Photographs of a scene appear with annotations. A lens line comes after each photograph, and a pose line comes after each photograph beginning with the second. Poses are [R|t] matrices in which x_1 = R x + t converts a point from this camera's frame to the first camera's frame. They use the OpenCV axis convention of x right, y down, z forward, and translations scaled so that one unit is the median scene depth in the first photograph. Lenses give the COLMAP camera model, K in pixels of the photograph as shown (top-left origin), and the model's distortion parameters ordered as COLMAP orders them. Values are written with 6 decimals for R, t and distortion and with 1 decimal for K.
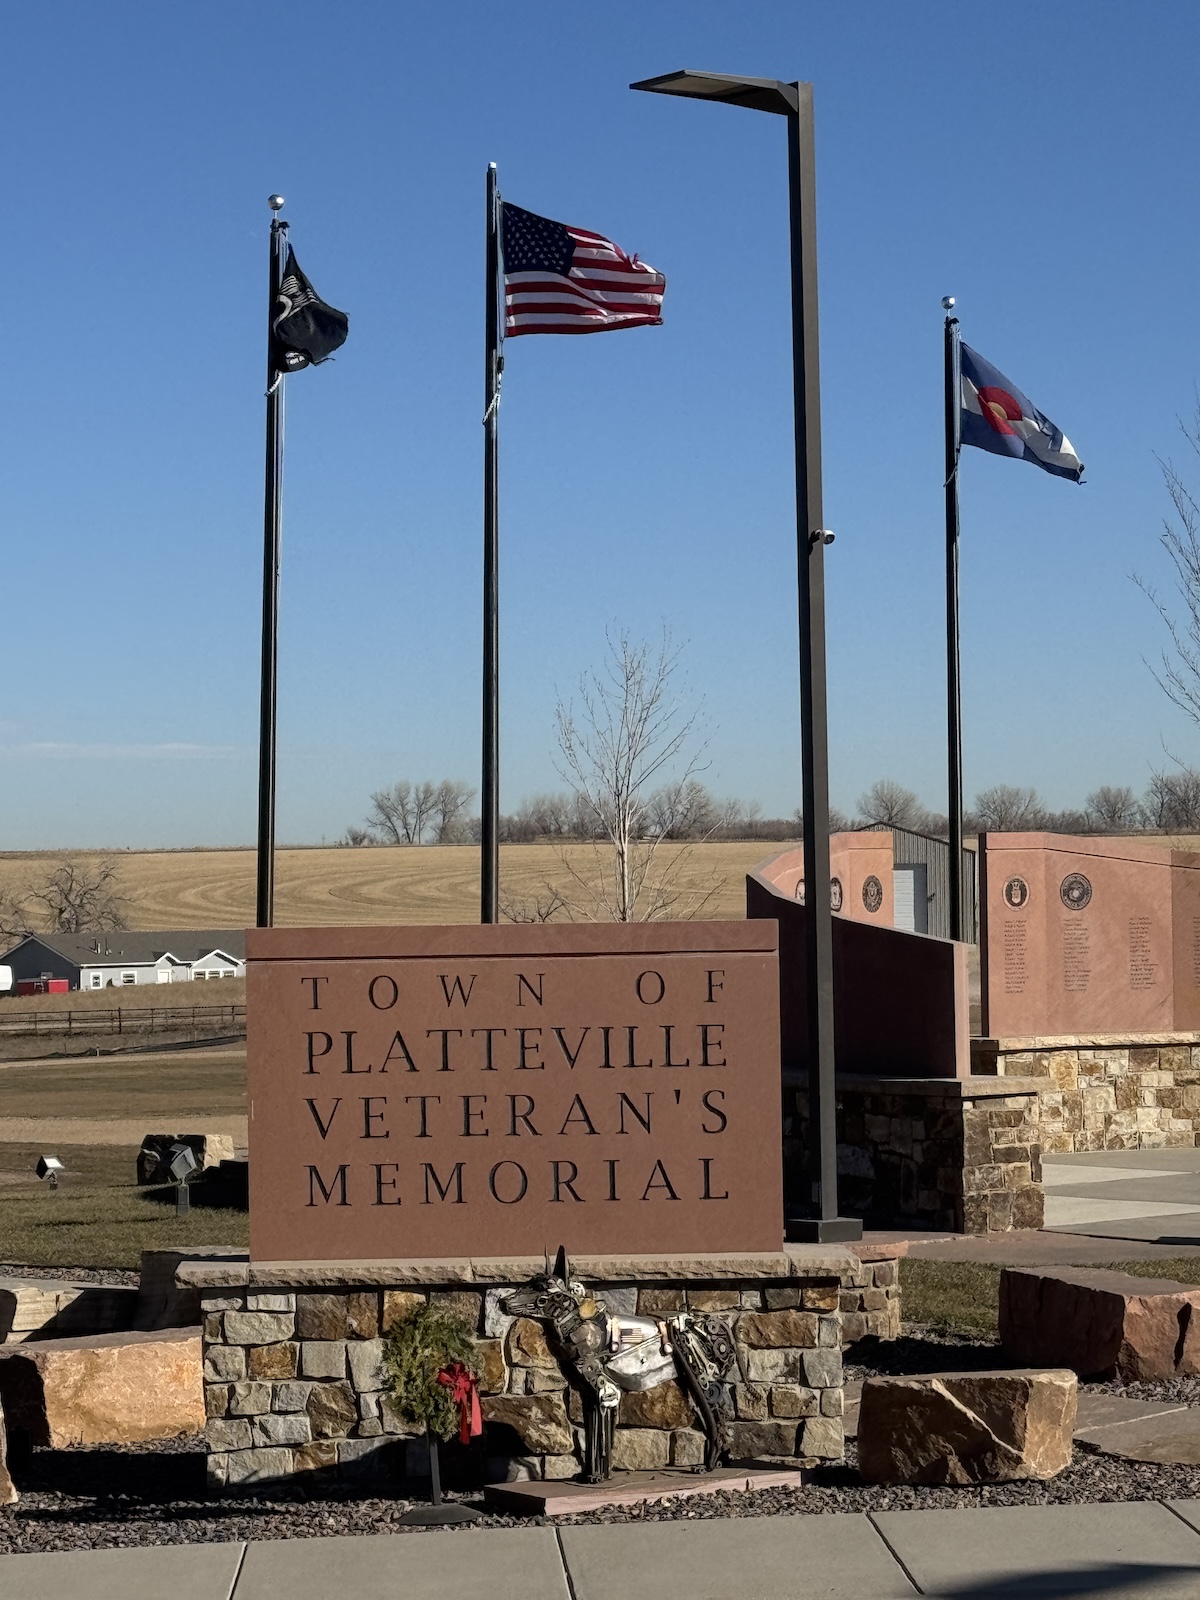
lens RADIAL K [[4425.5, 0, 600.6], [0, 4425.5, 801.3], [0, 0, 1]] dist [0.106463, 0.000000]
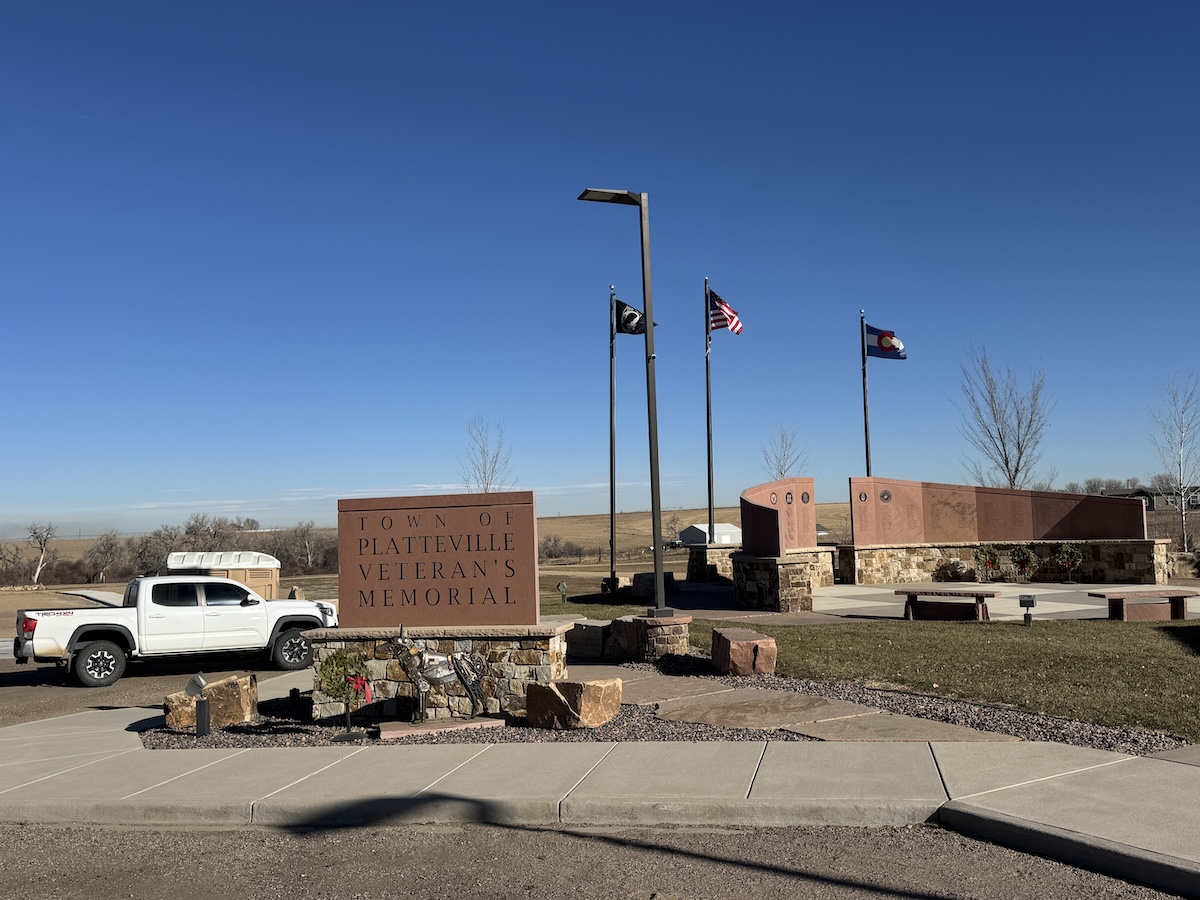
lens RADIAL K [[1104.0, 0, 599.4], [0, 1104.0, 444.3], [0, 0, 1]] dist [0.133607, 0.000000]
pose [[0.958638, -0.037013, -0.282210, 0.253444], [0.024369, 0.998541, -0.048185, 0.031555], [0.283581, 0.039315, 0.958142, 0.412464]]
